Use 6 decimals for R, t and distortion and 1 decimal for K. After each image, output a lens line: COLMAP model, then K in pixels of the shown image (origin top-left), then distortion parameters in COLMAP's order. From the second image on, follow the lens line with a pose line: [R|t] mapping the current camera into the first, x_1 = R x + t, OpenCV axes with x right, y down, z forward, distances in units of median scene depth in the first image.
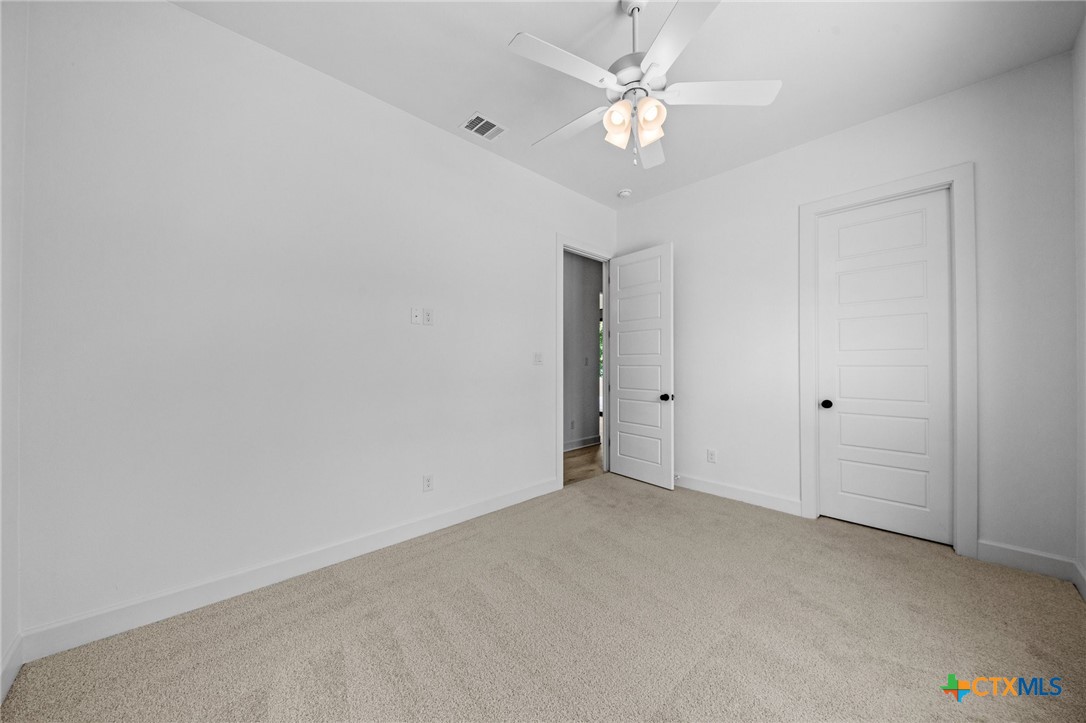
lens RADIAL K [[387.9, 0, 541.5], [0, 387.9, 365.9], [0, 0, 1]] dist [0.005687, -0.001031]
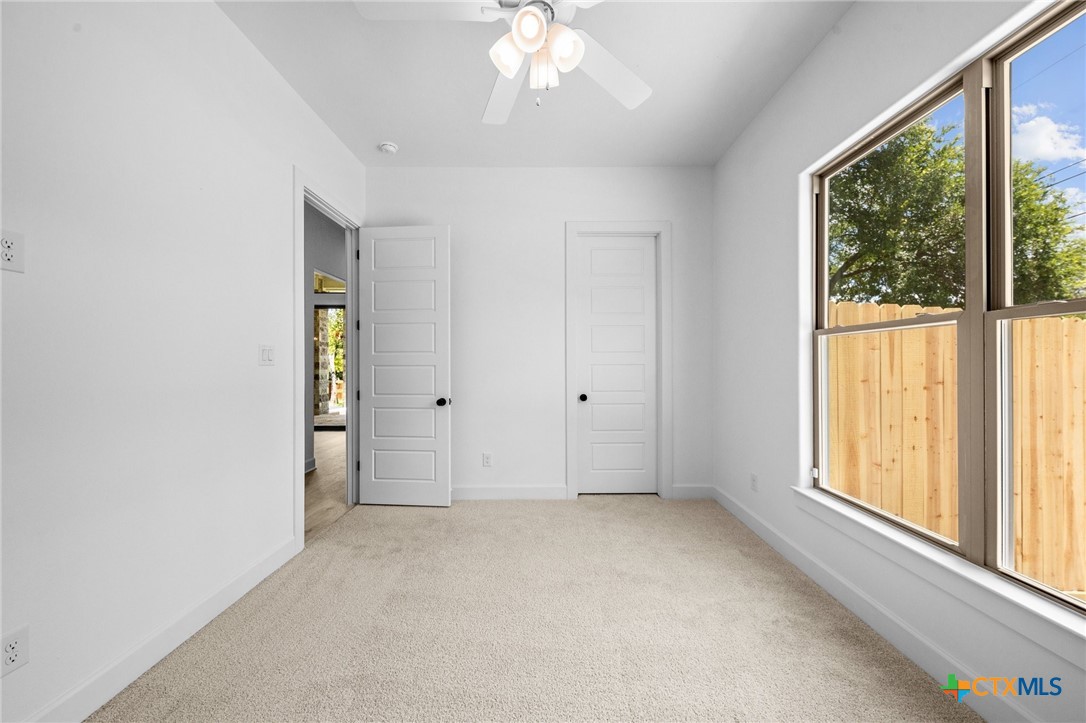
lens RADIAL K [[387.9, 0, 545.3], [0, 387.9, 365.8], [0, 0, 1]] dist [0.005687, -0.001031]
pose [[0.676305, -0.007816, 0.736580, -0.185779], [0.005584, 0.999969, 0.005483, -0.004150], [-0.736600, 0.000405, 0.676328, 0.274438]]
